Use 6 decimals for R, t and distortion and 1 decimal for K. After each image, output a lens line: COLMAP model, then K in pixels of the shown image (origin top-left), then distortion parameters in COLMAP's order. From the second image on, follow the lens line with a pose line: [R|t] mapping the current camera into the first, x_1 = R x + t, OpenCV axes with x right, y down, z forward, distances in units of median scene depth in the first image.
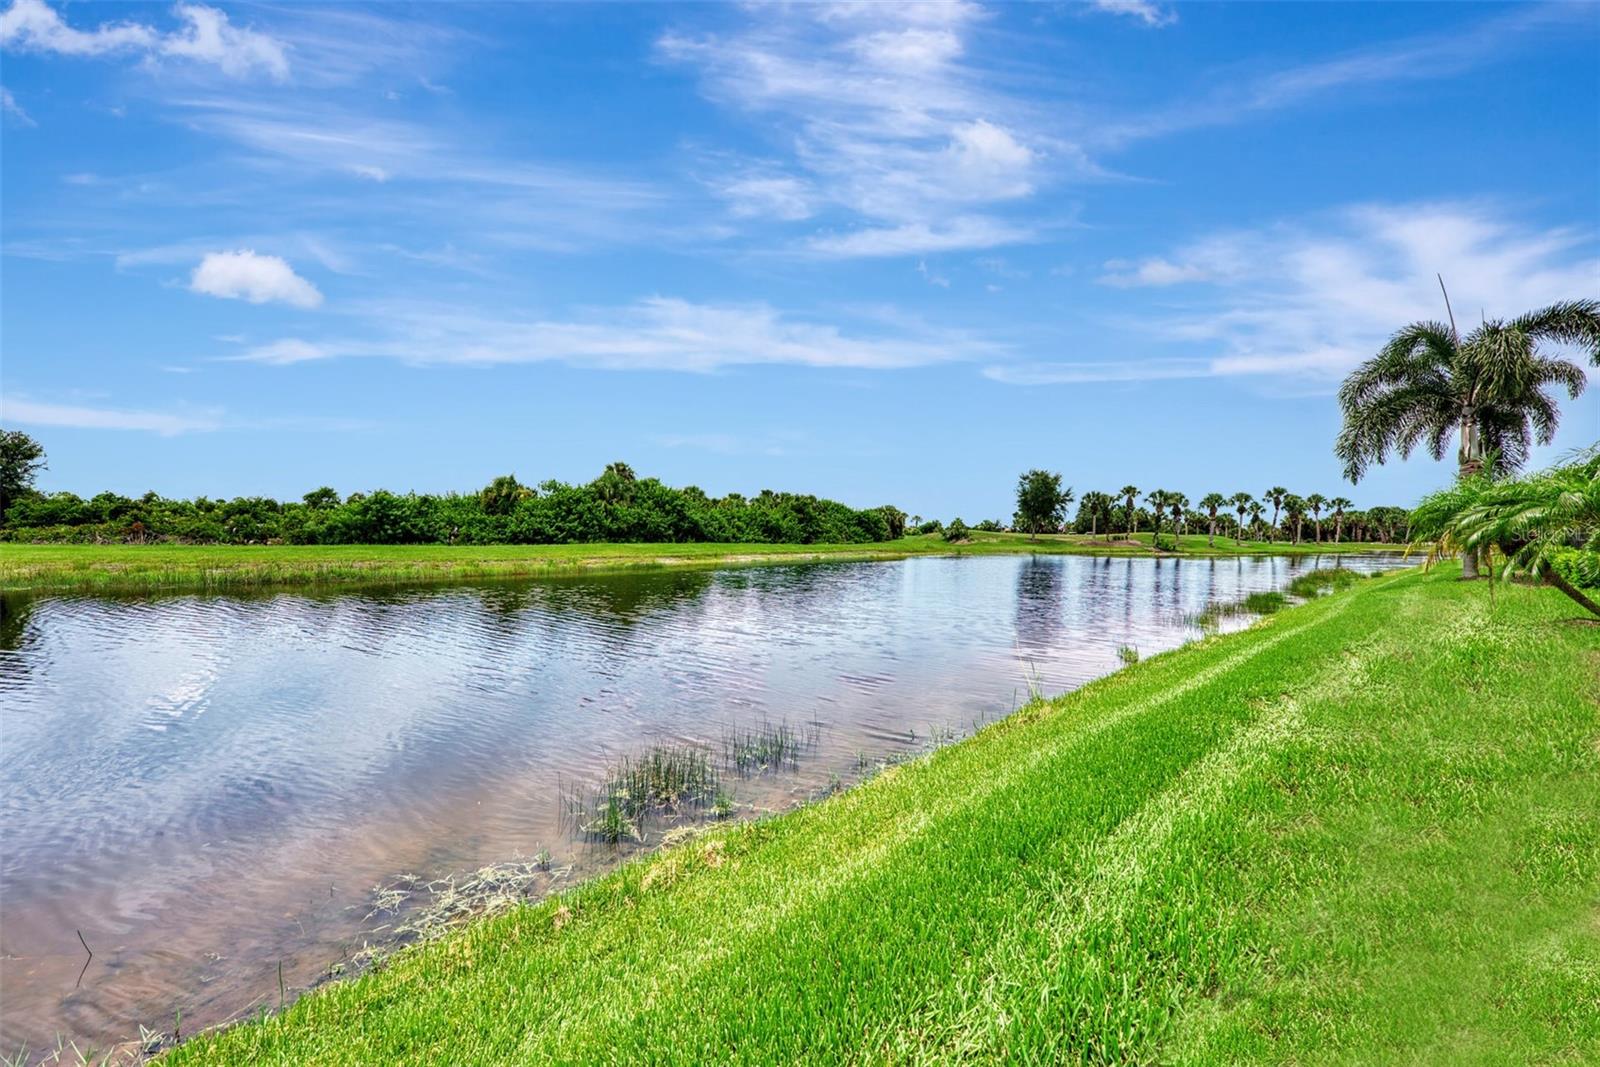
lens RADIAL K [[598.1, 0, 799.1], [0, 598.1, 538.0], [0, 0, 1]] dist [0.002517, -0.001499]
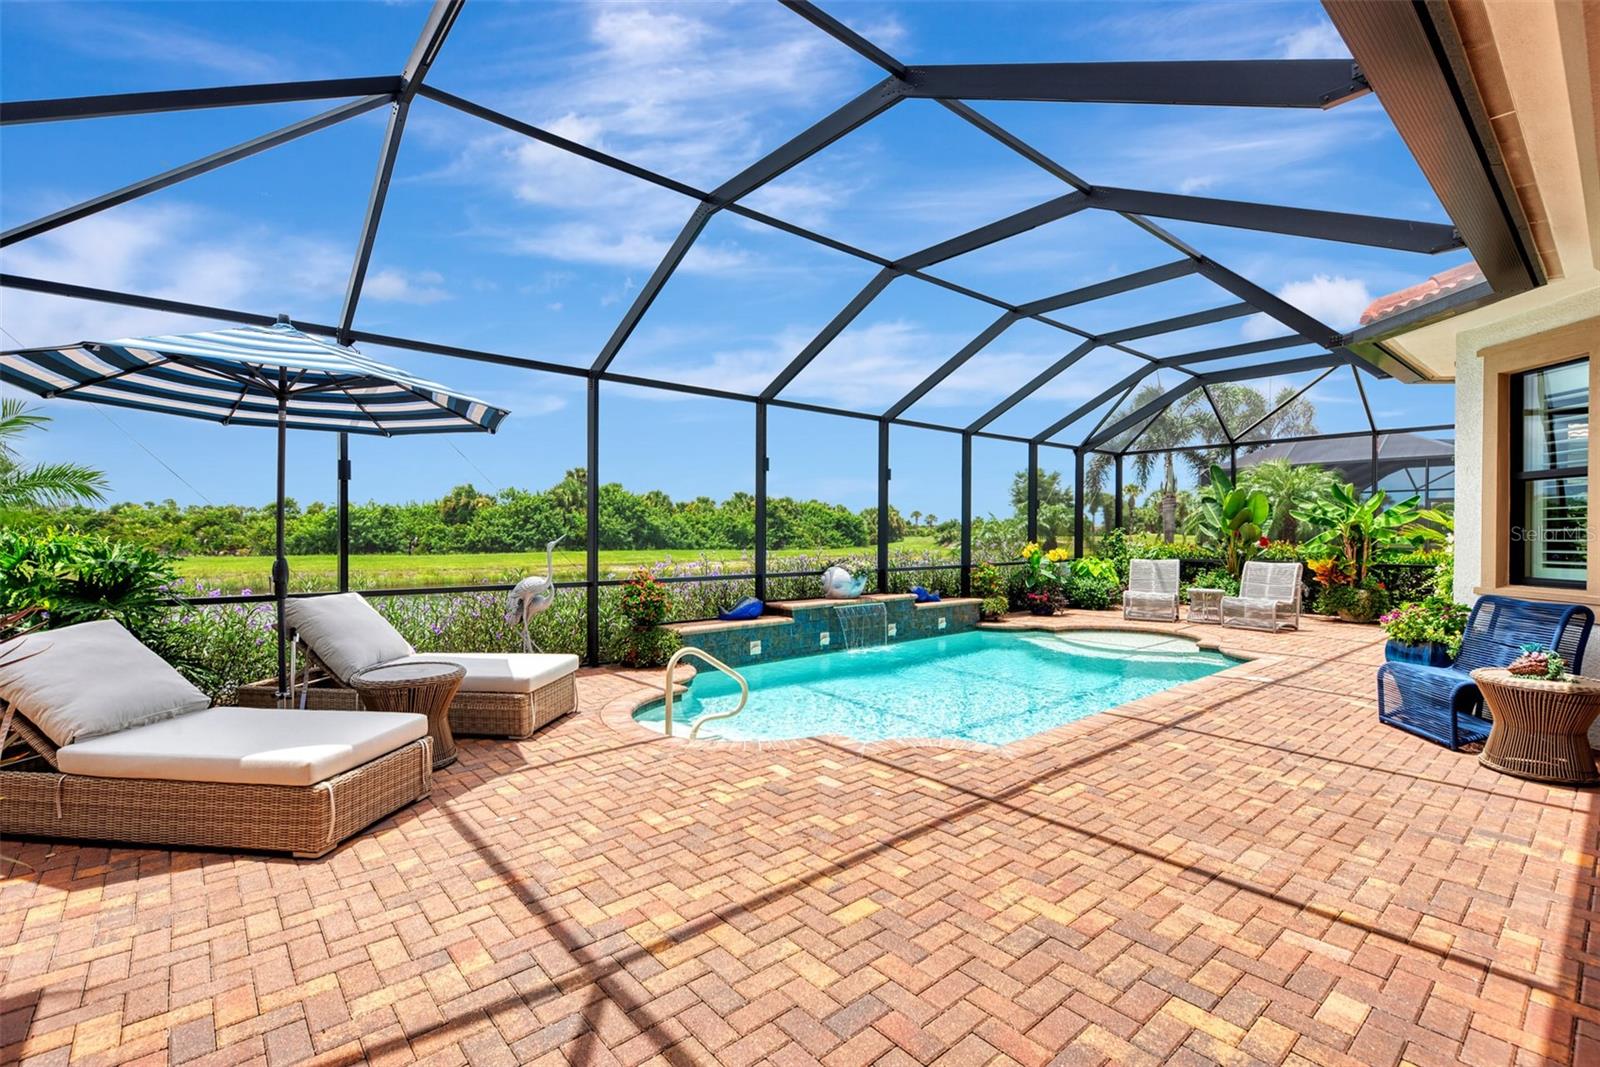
lens RADIAL K [[718.6, 0, 800.1], [0, 718.6, 529.7], [0, 0, 1]] dist [-0.003589, -0.000484]
pose [[0.999756, -0.008645, -0.020324, 0.096143], [0.008348, 0.999858, -0.014630, -0.006461], [0.020448, 0.014457, 0.999686, -0.190044]]
